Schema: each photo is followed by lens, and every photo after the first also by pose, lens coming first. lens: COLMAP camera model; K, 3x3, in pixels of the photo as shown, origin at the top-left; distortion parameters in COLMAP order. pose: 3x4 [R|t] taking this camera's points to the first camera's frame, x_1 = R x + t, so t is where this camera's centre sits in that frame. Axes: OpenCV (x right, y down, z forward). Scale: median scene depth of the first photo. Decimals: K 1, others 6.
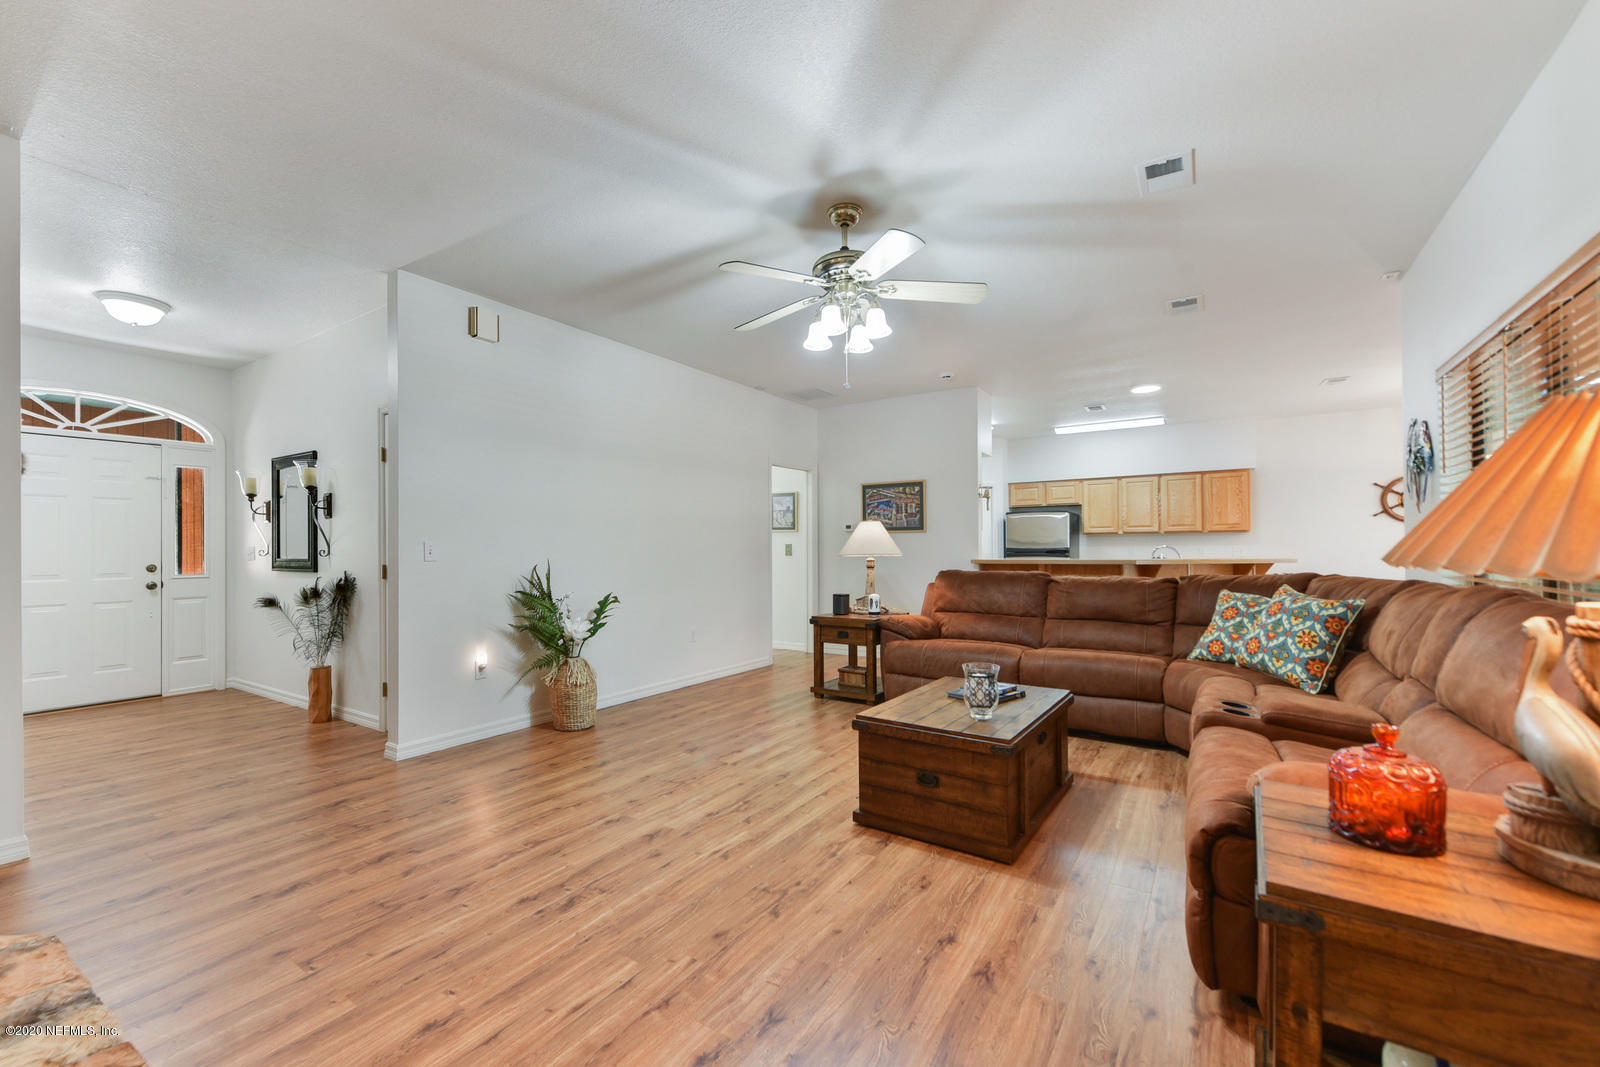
lens RADIAL K [[675.0, 0, 795.8], [0, 675.0, 542.7], [0, 0, 1]] dist [-0.001228, 0.000179]
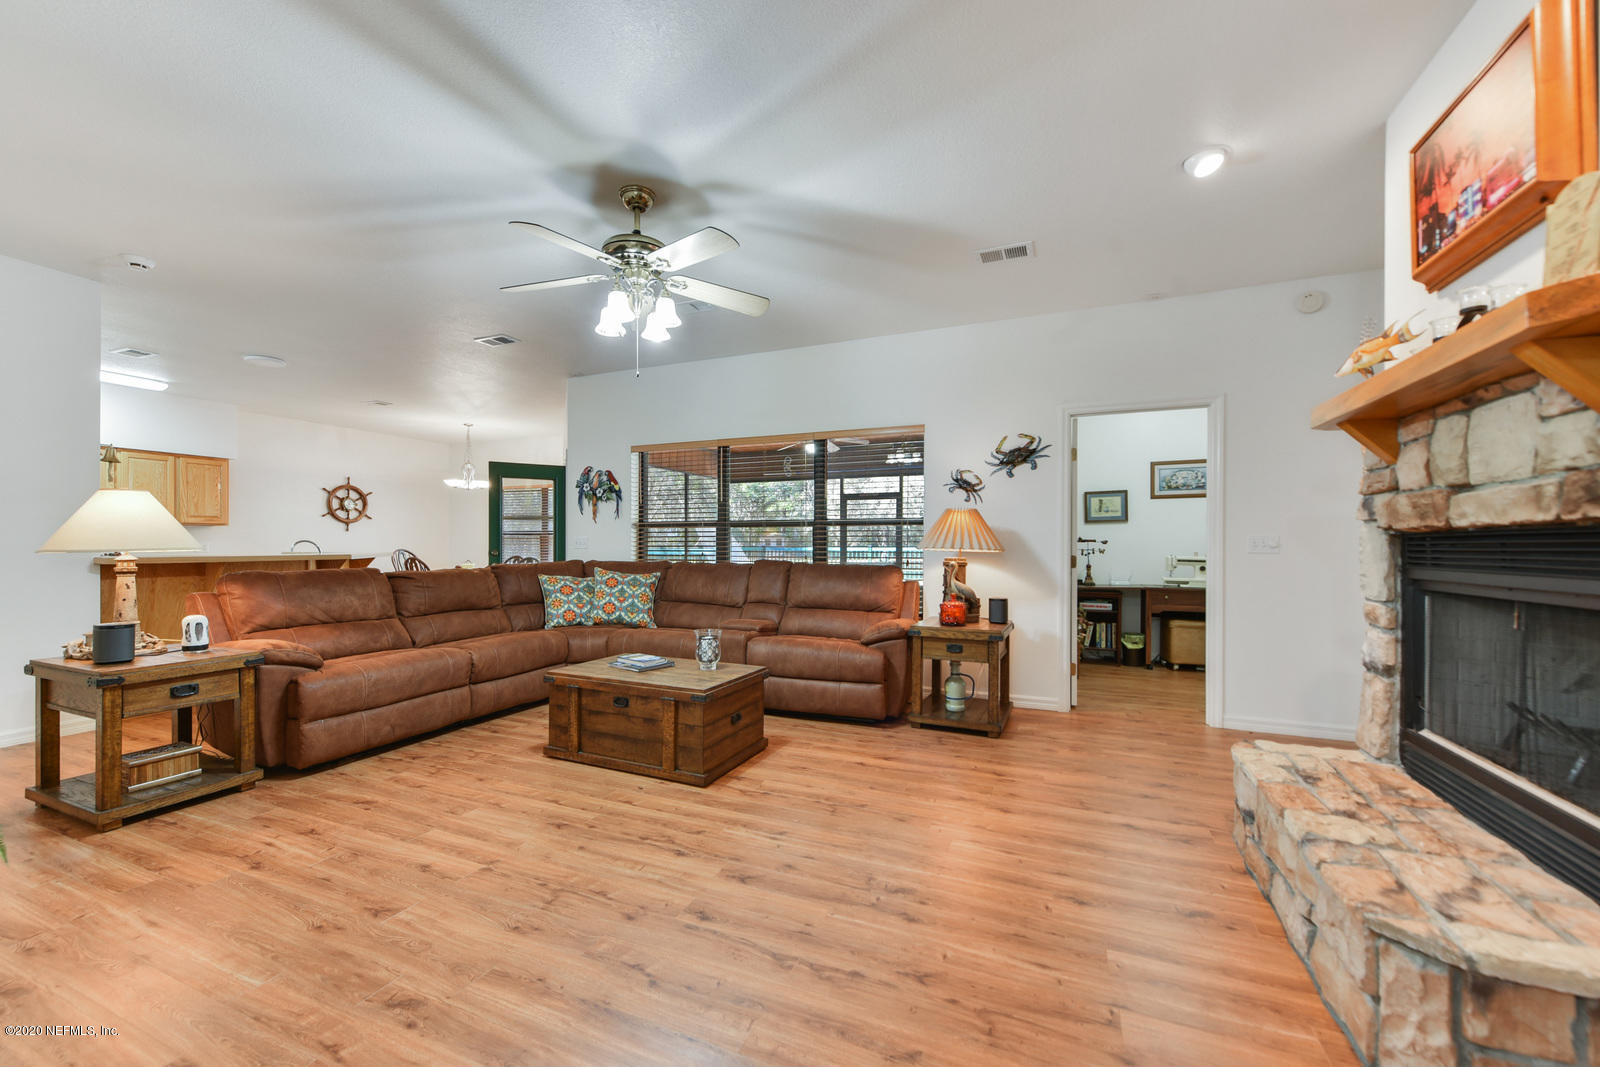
lens RADIAL K [[655.6, 0, 793.0], [0, 655.6, 541.3], [0, 0, 1]] dist [0.001131, -0.000519]
pose [[-0.200829, 0.010420, 0.979571, -0.908182], [-0.010659, 0.999861, -0.012821, 0.020540], [-0.979568, -0.013016, -0.200690, 0.975198]]
